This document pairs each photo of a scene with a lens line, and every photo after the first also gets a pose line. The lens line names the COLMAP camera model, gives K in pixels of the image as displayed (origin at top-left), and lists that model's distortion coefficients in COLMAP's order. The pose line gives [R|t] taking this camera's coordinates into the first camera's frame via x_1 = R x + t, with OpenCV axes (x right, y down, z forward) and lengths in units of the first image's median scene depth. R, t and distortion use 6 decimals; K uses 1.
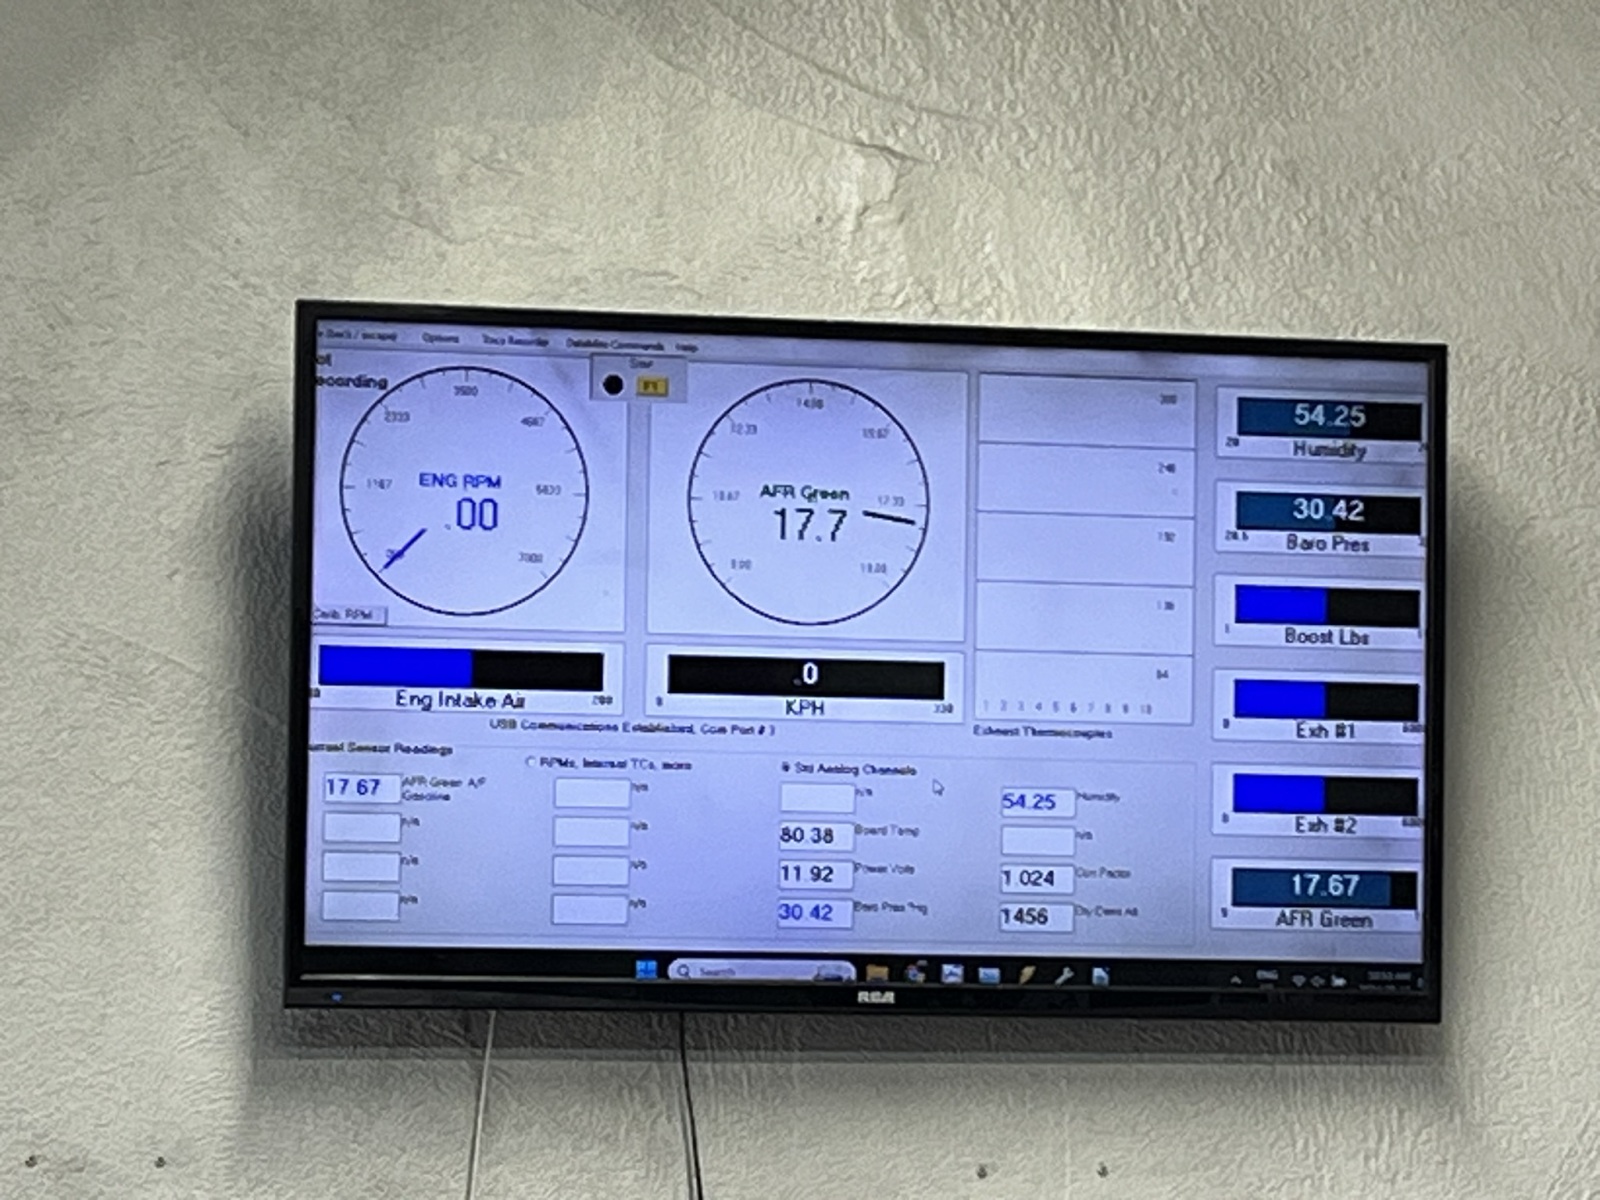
lens RADIAL K [[5854.2, 0, 791.9], [0, 5854.2, 588.9], [0, 0, 1]] dist [0.127581, 0.000000]
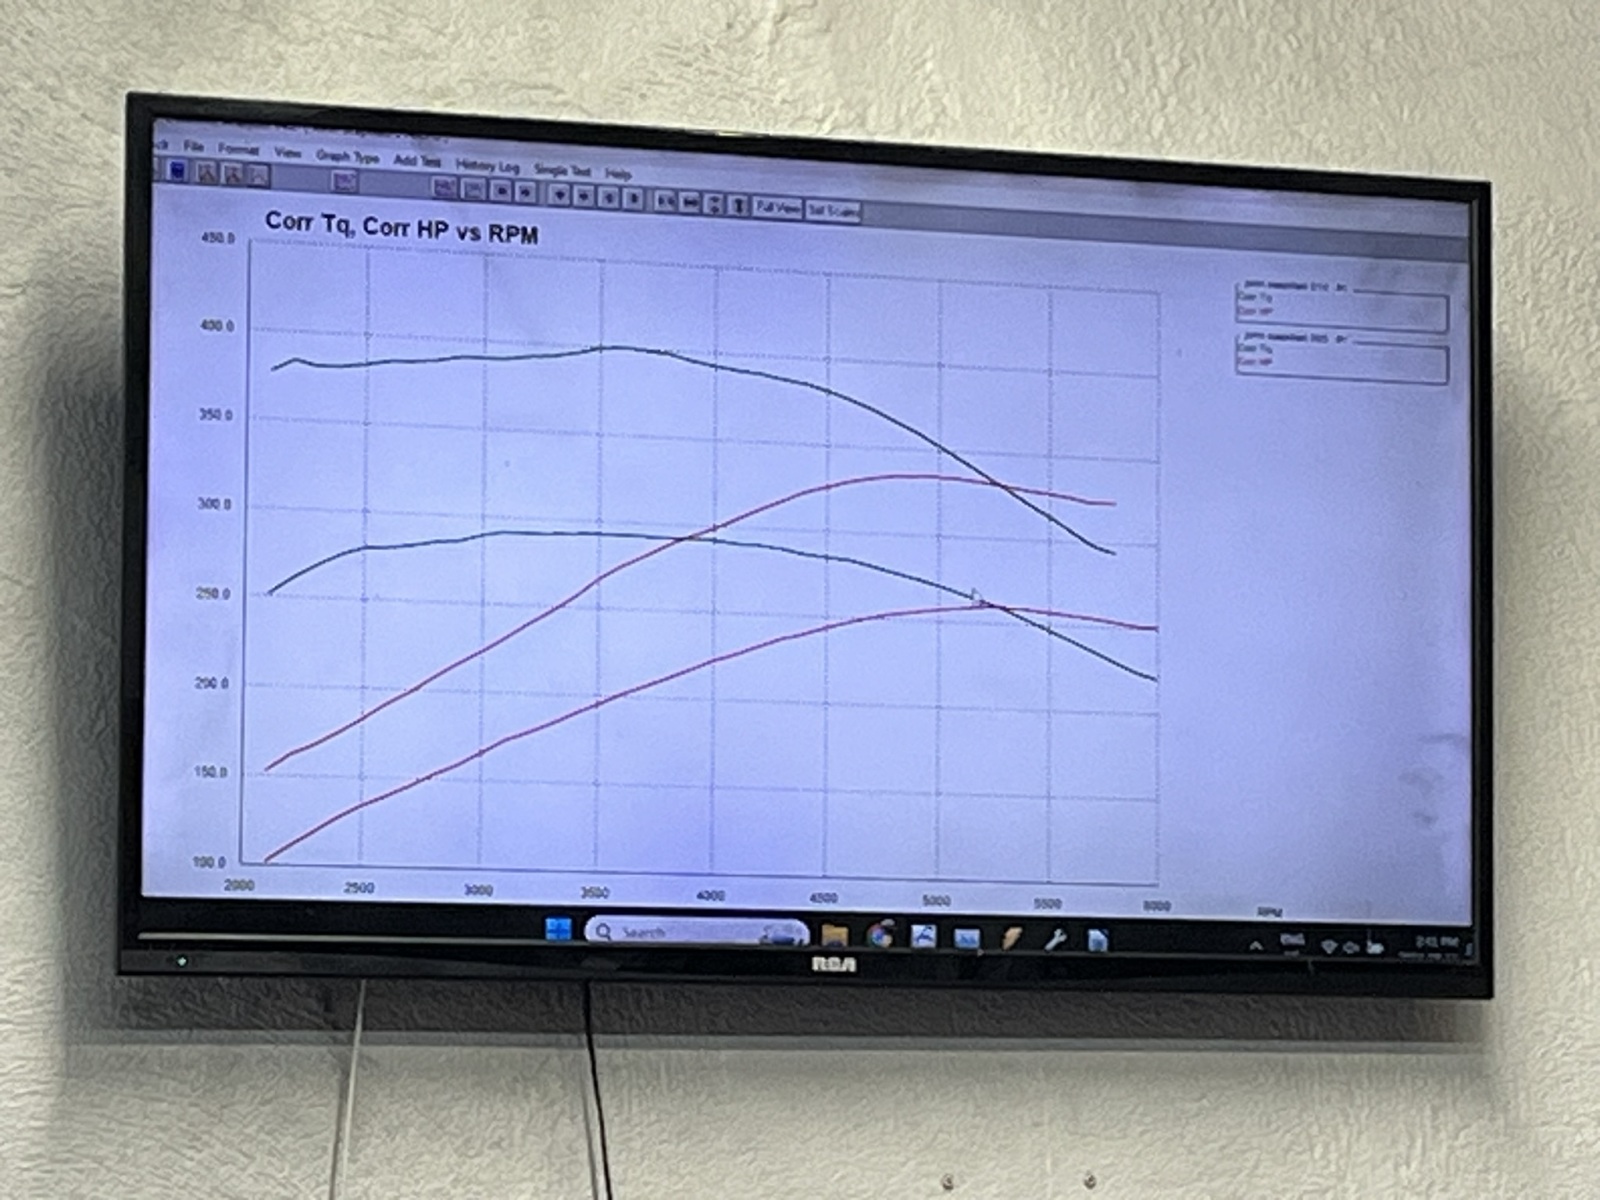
lens RADIAL K [[6117.0, 0, 807.2], [0, 6117.0, 609.2], [0, 0, 1]] dist [0.140380, 0.000000]
pose [[0.993868, 0.000787, 0.110568, -0.080819], [0.001725, 0.999743, -0.022621, 0.038571], [-0.110558, 0.022673, 0.993611, 0.152210]]
